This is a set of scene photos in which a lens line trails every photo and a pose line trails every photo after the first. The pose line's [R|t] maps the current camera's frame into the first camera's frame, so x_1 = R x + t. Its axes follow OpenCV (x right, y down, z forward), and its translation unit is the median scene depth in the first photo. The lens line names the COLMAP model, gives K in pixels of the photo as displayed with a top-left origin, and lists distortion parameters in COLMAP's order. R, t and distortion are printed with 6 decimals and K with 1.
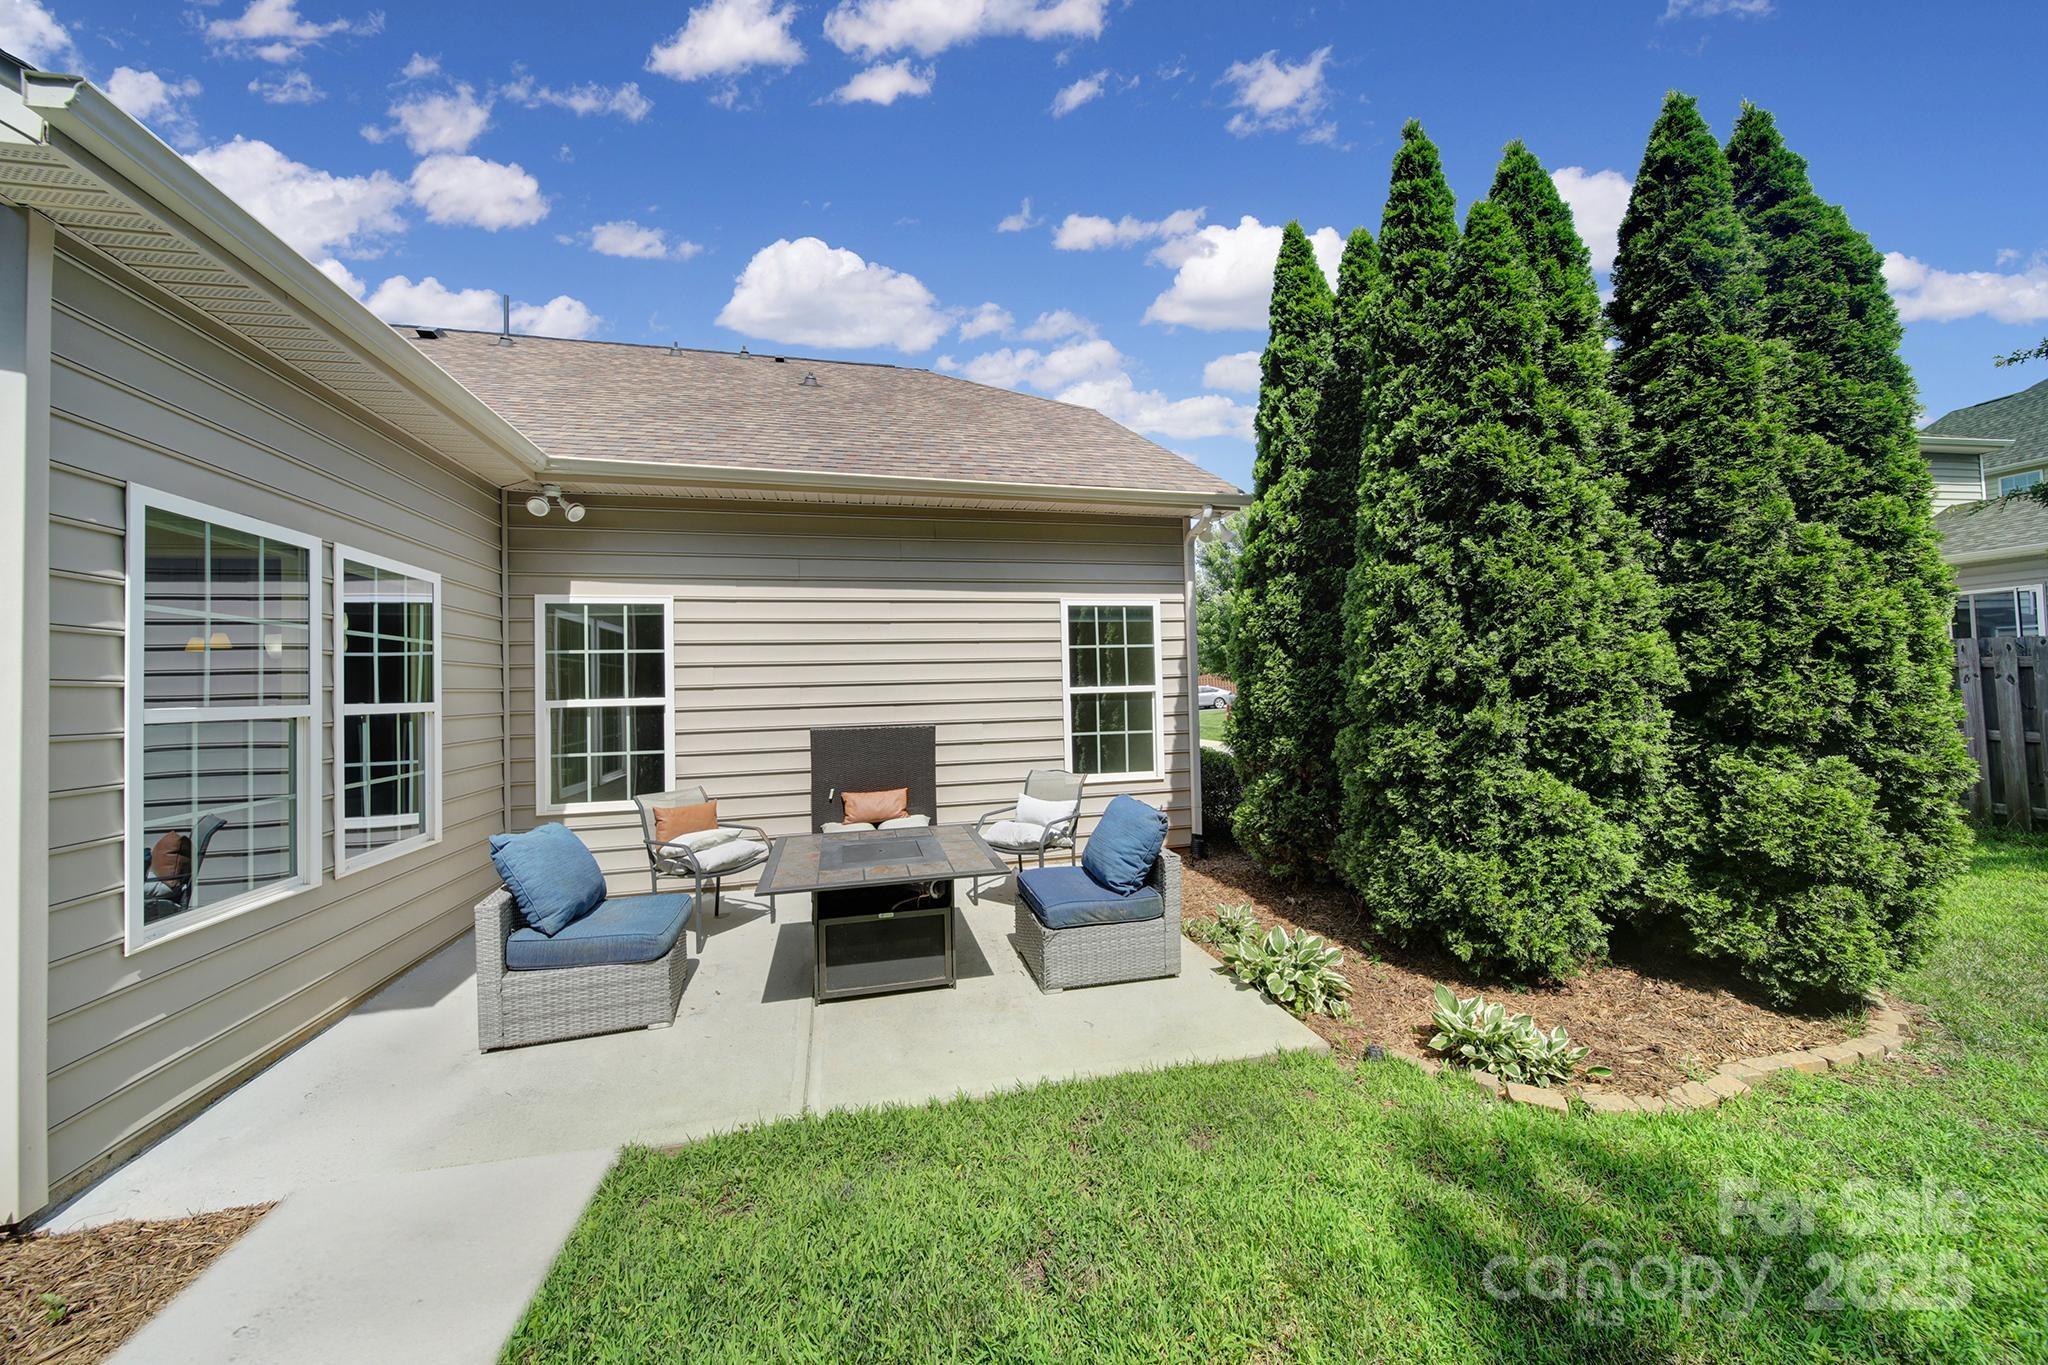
lens RADIAL K [[712.8, 0, 1019.7], [0, 712.8, 670.5], [0, 0, 1]] dist [0.001373, -0.002584]
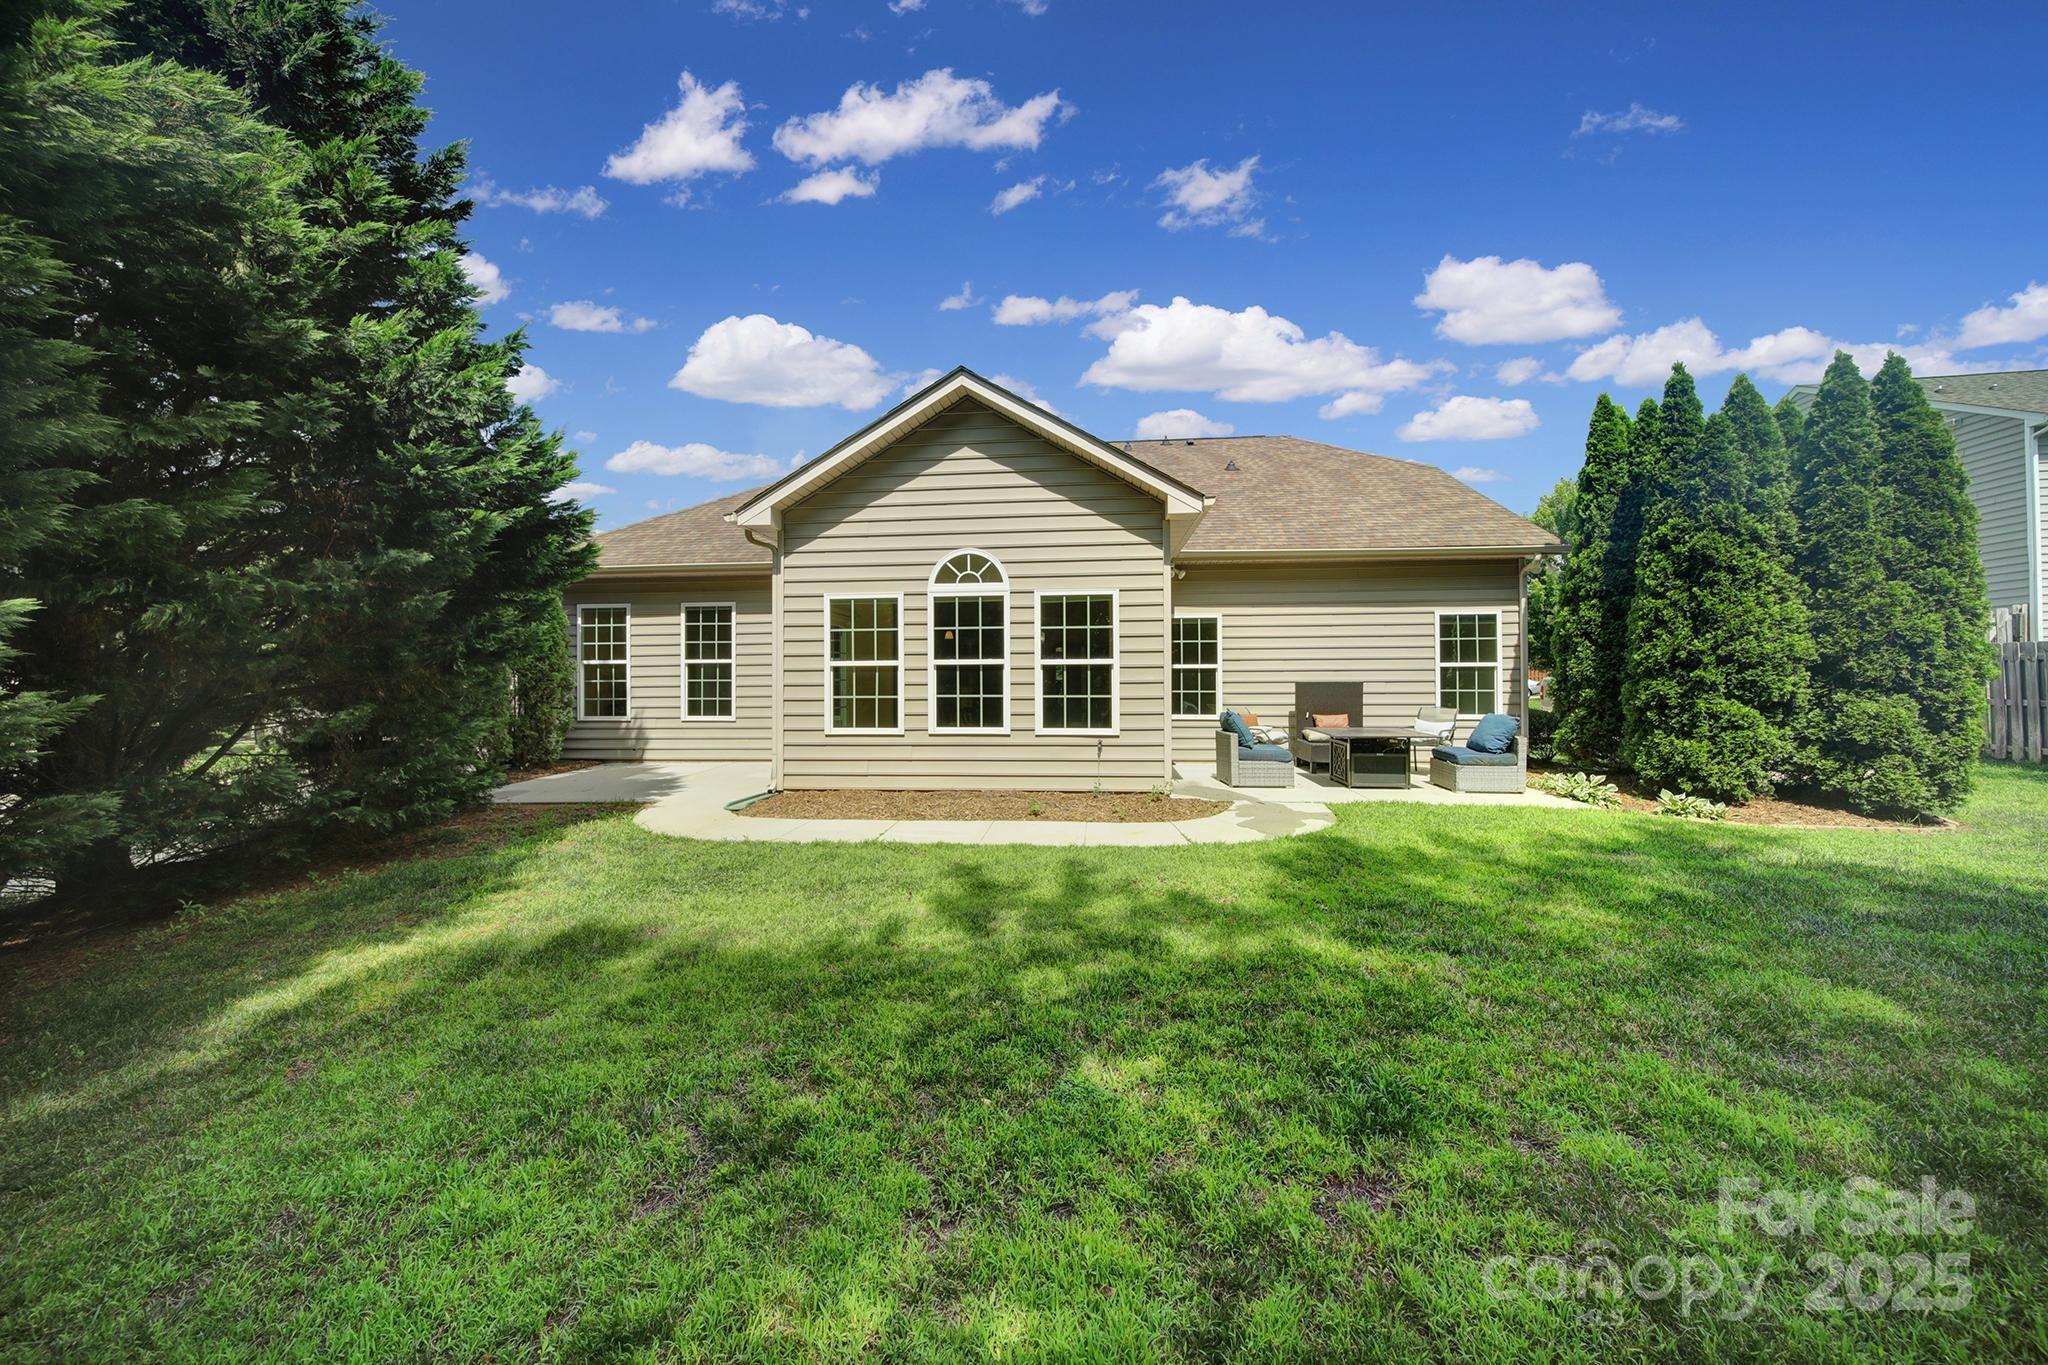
lens RADIAL K [[712.8, 0, 1019.7], [0, 712.8, 670.5], [0, 0, 1]] dist [0.001373, -0.002584]
pose [[0.943685, 0.016819, -0.330417, -0.538732], [-0.011118, 0.999755, 0.019137, 0.035654], [0.330657, -0.014386, 0.943641, -1.614201]]
